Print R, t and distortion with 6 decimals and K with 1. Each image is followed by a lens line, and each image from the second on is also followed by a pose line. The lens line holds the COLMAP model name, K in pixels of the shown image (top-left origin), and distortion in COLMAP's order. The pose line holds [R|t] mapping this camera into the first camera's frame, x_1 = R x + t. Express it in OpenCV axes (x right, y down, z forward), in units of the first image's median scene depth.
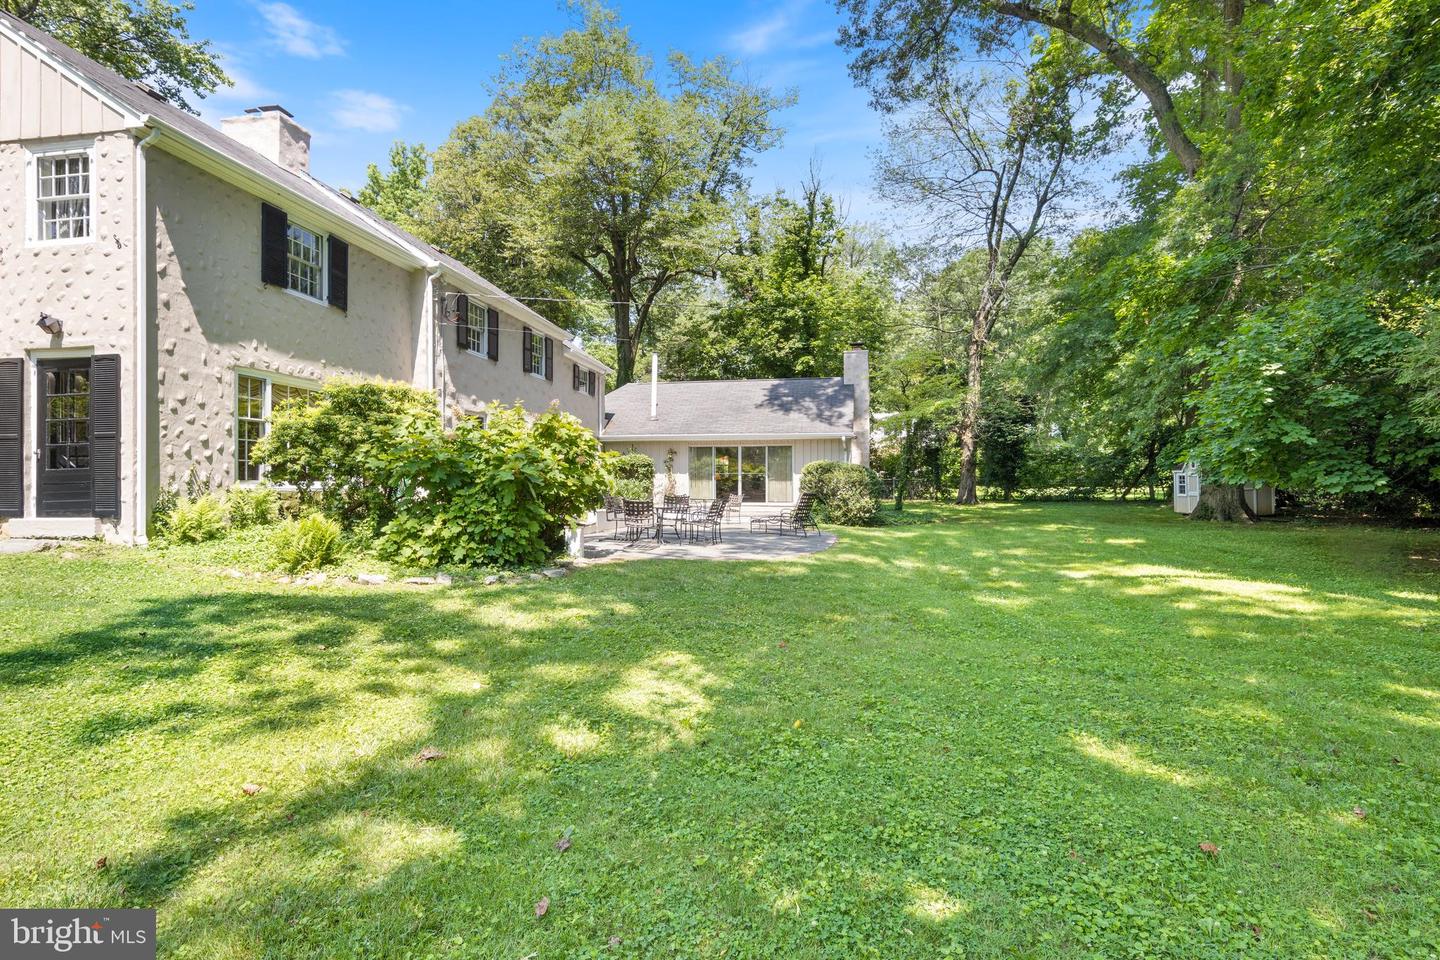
lens RADIAL K [[730.7, 0, 716.2], [0, 730.7, 482.7], [0, 0, 1]] dist [0.007400, -0.000342]
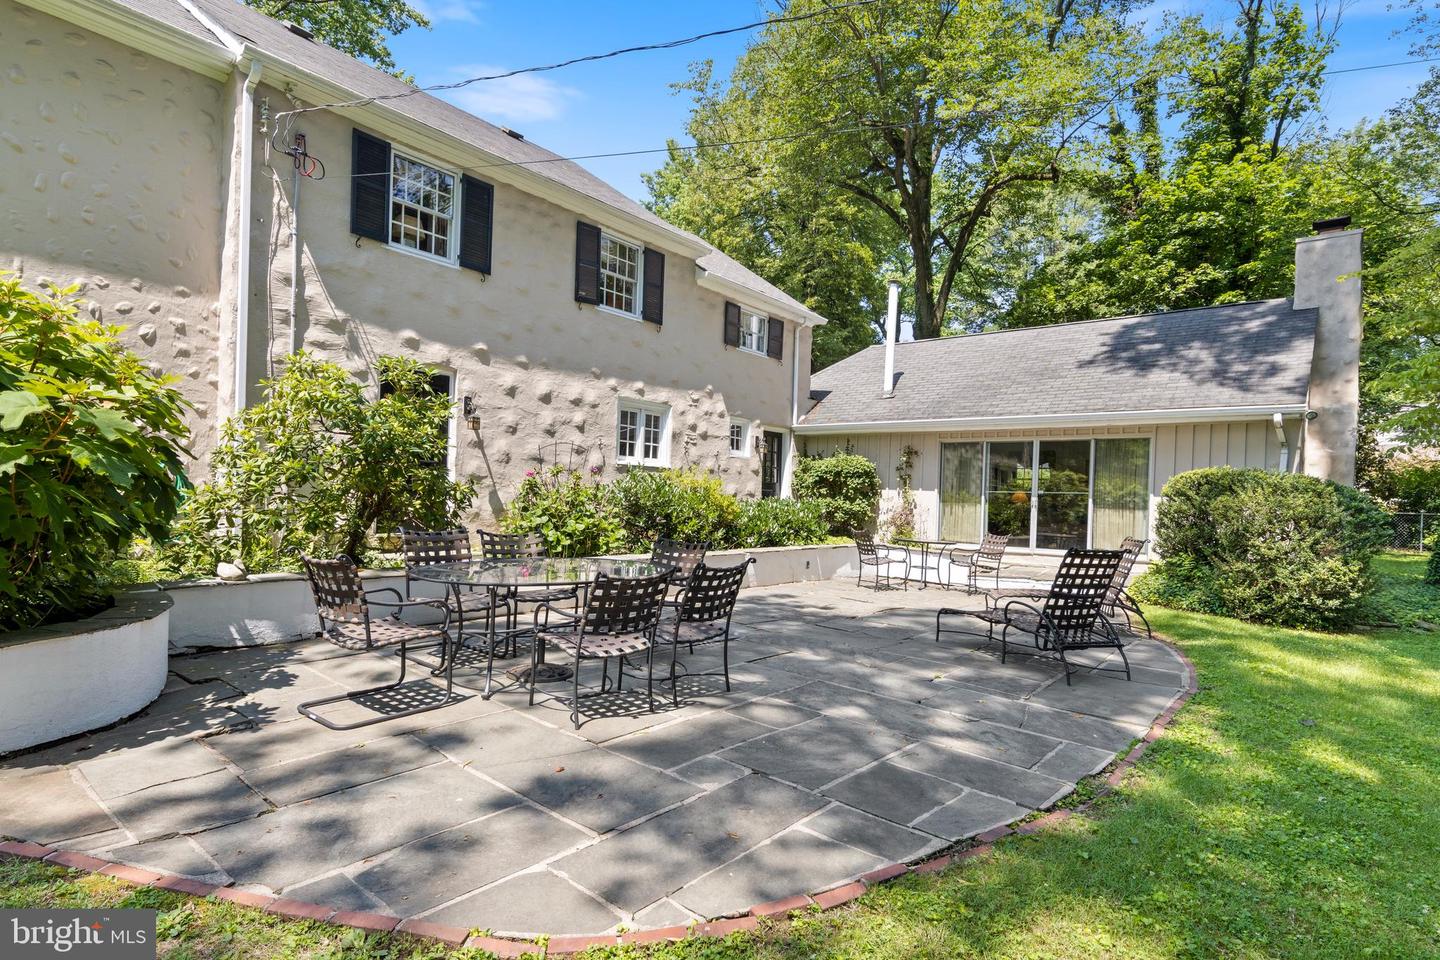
lens RADIAL K [[767.8, 0, 728.1], [0, 767.8, 504.4], [0, 0, 1]] dist [0.013884, -0.000889]
pose [[0.880479, 0.032837, -0.472947, 0.100731], [-0.031373, 0.999447, 0.010985, -0.003550], [0.473046, 0.005166, 0.881022, 0.415751]]
